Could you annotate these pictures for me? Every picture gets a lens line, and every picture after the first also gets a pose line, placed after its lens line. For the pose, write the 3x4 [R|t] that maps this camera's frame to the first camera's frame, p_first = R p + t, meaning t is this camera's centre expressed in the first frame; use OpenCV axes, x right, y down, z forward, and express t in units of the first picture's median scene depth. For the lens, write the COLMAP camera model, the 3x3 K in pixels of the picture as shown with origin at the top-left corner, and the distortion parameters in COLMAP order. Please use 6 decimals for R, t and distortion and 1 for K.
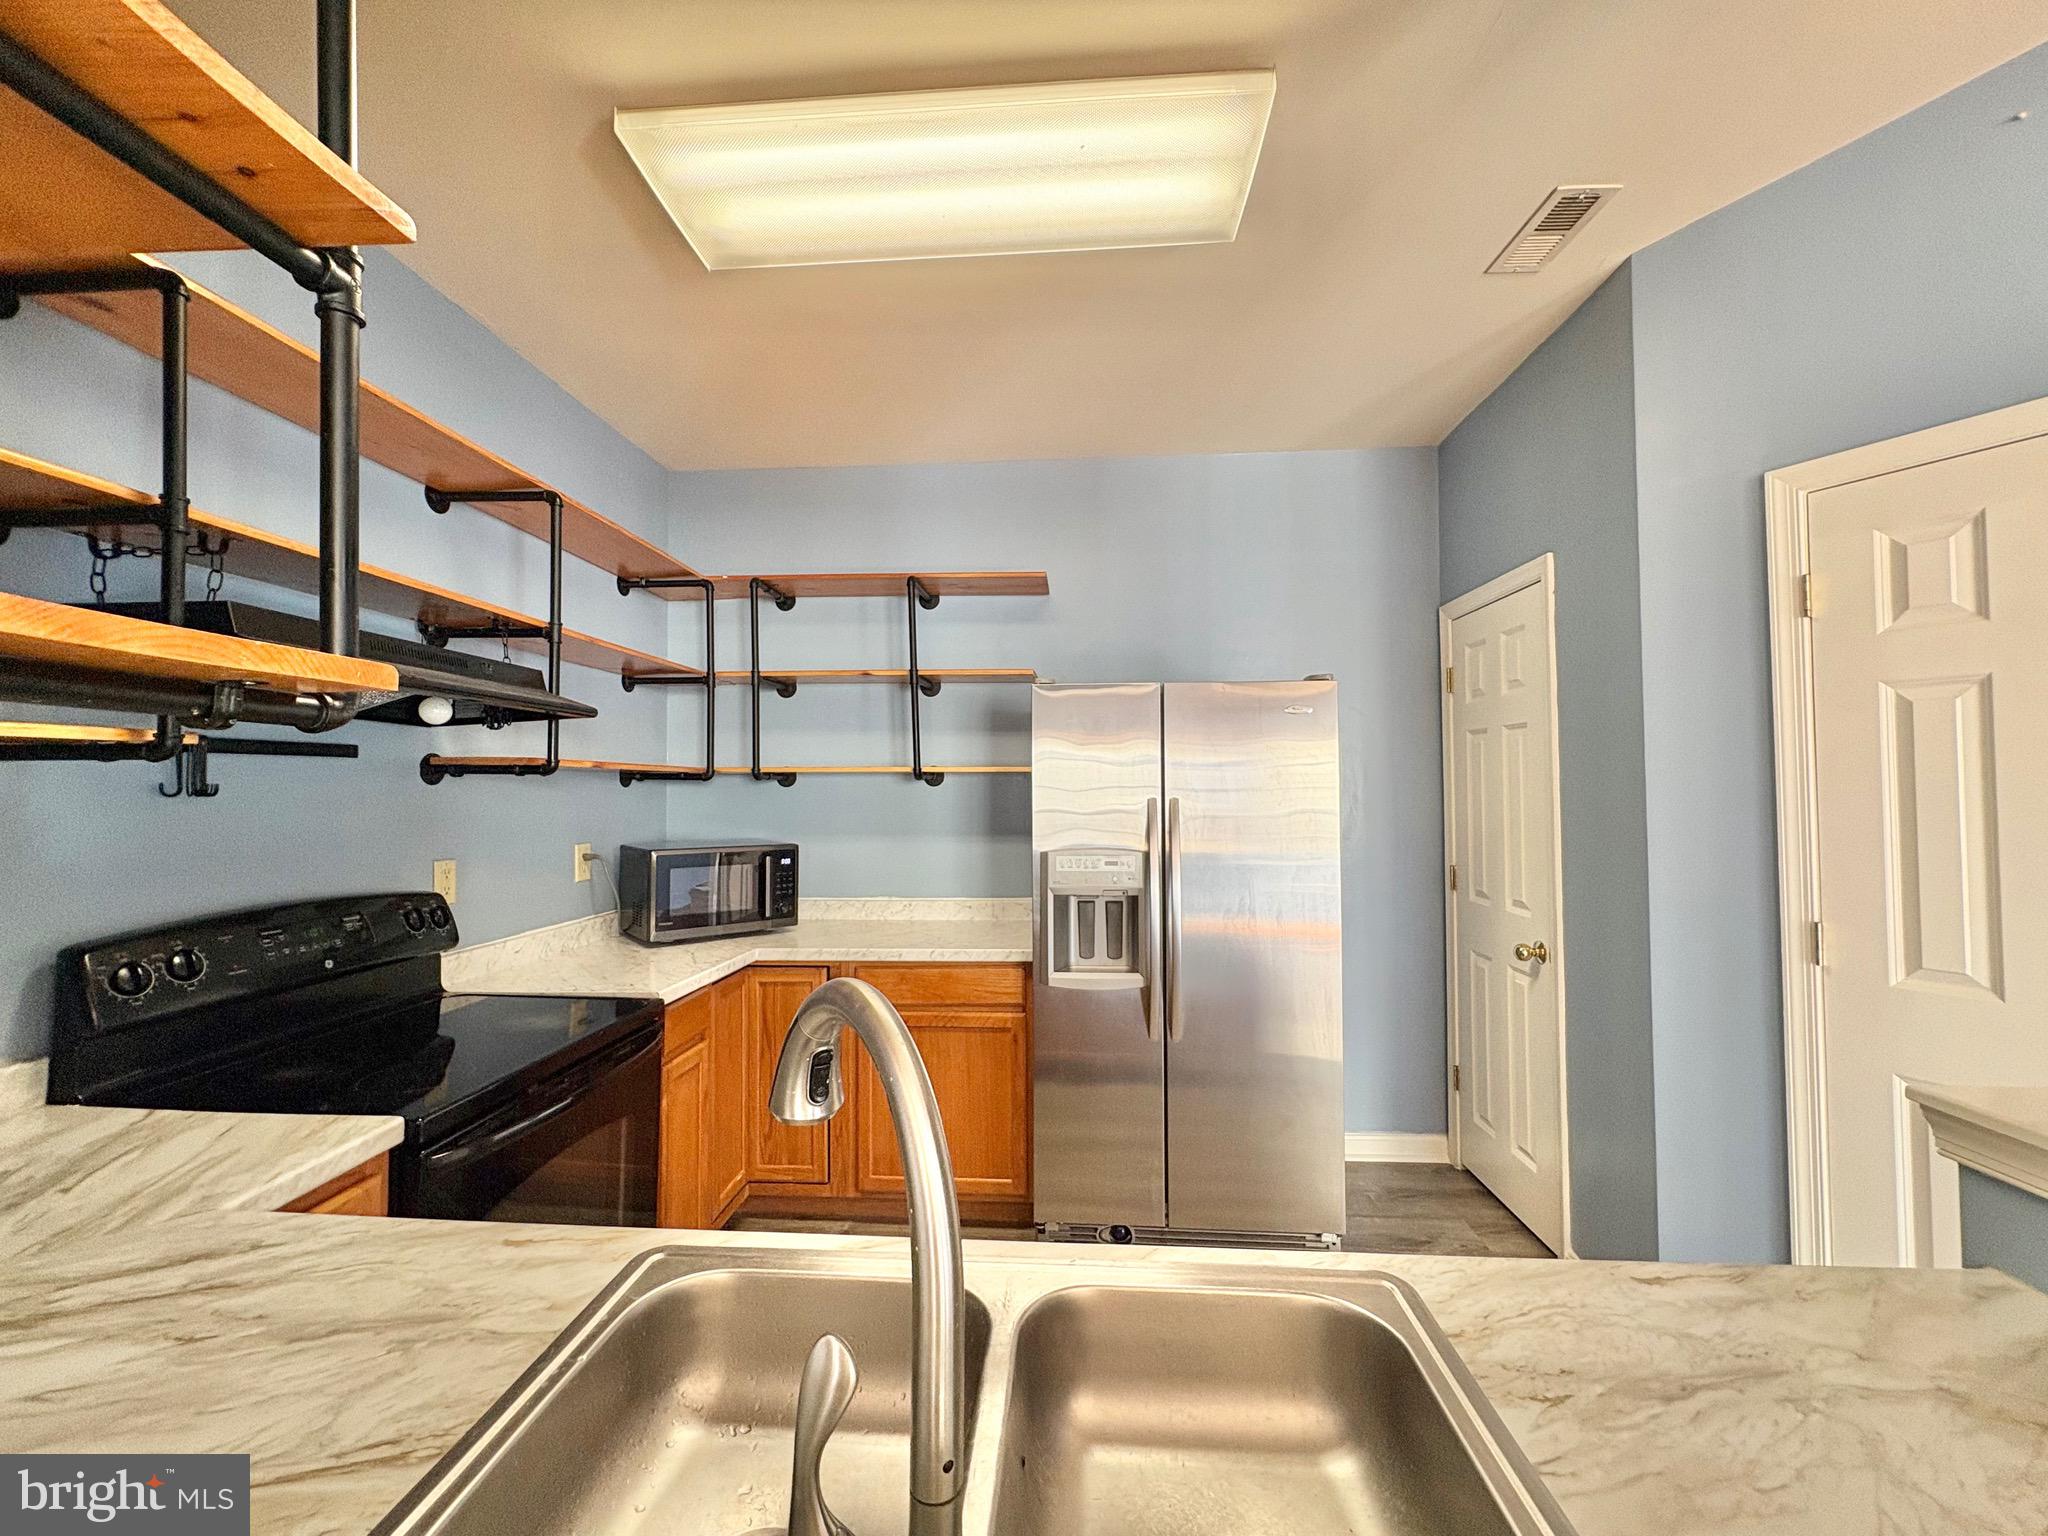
lens RADIAL K [[805.7, 0, 1024.2], [0, 805.7, 768.1], [0, 0, 1]] dist [-0.003739, 0.000307]
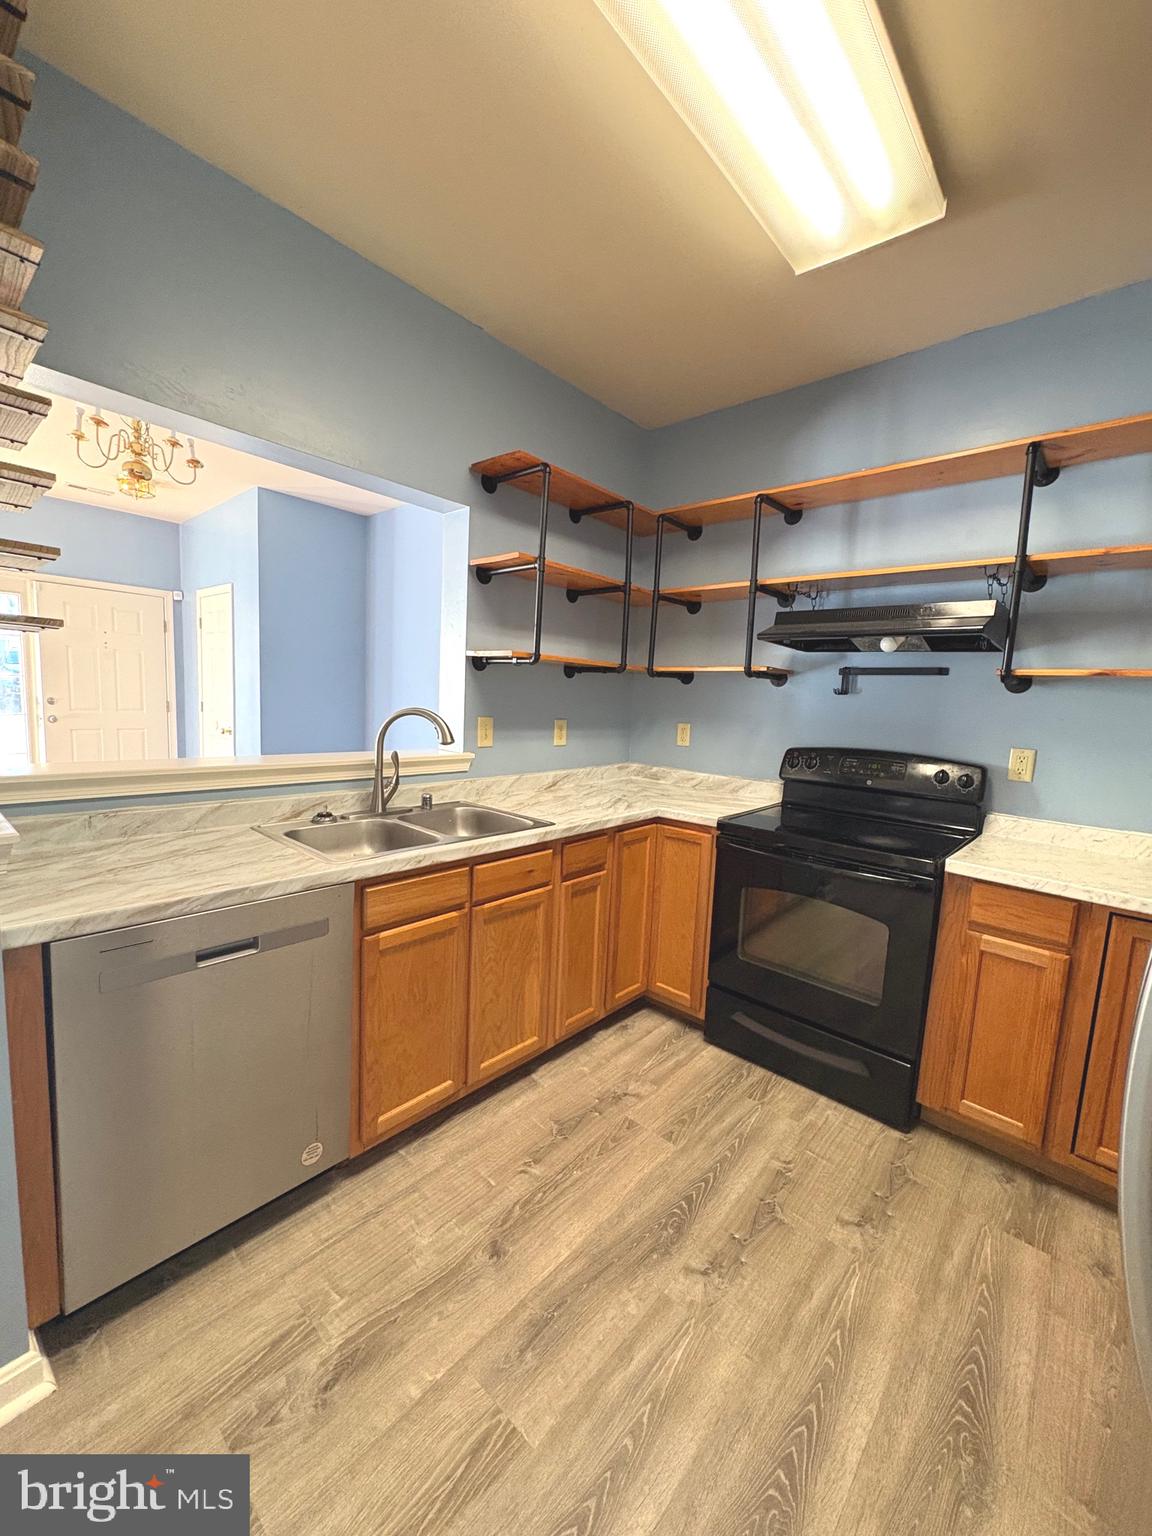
lens RADIAL K [[604.3, 0, 567.4], [0, 604.3, 767.3], [0, 0, 1]] dist [-0.003739, 0.000307]
pose [[-0.619604, 0.073284, -0.781486, 0.582055], [-0.017110, 0.994134, 0.106791, 0.050118], [0.784728, 0.079540, -0.614716, 1.041170]]
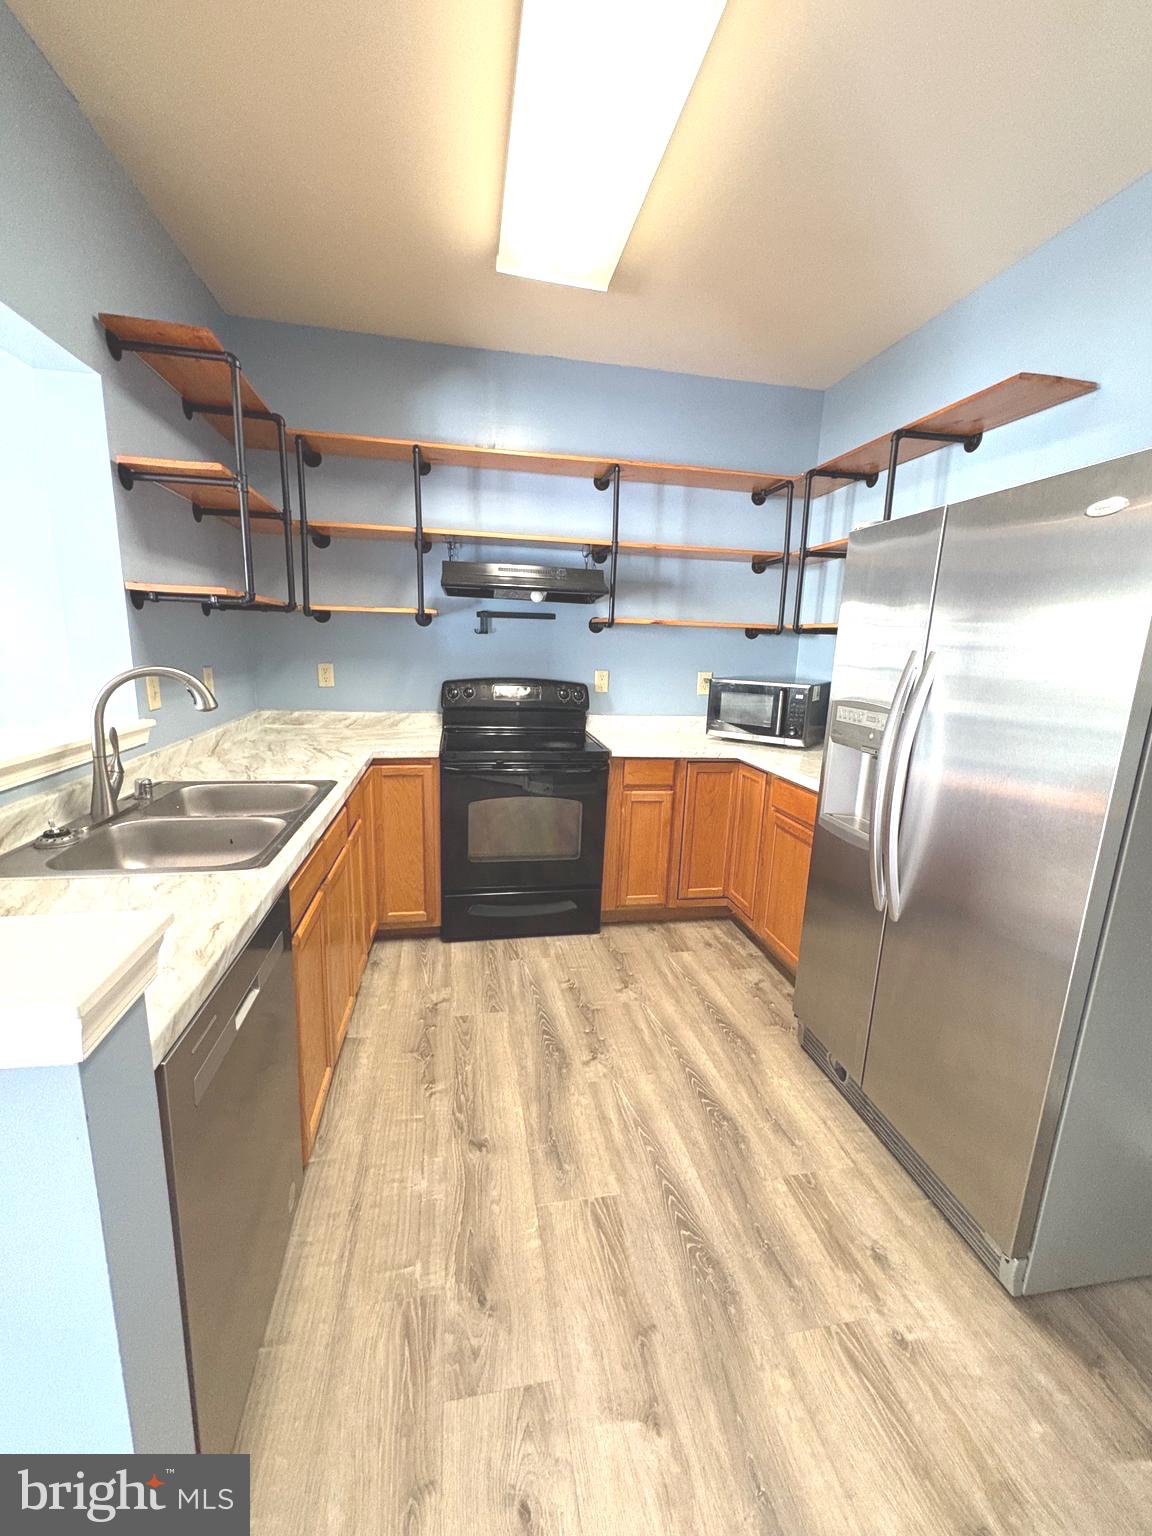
lens RADIAL K [[604.3, 0, 576.0], [0, 604.3, 766.7], [0, 0, 1]] dist [-0.003739, 0.000307]
pose [[0.243274, 0.210789, -0.946777, 0.804980], [-0.006058, 0.976412, 0.215830, 0.021603], [0.969939, -0.046770, 0.238813, 0.561401]]
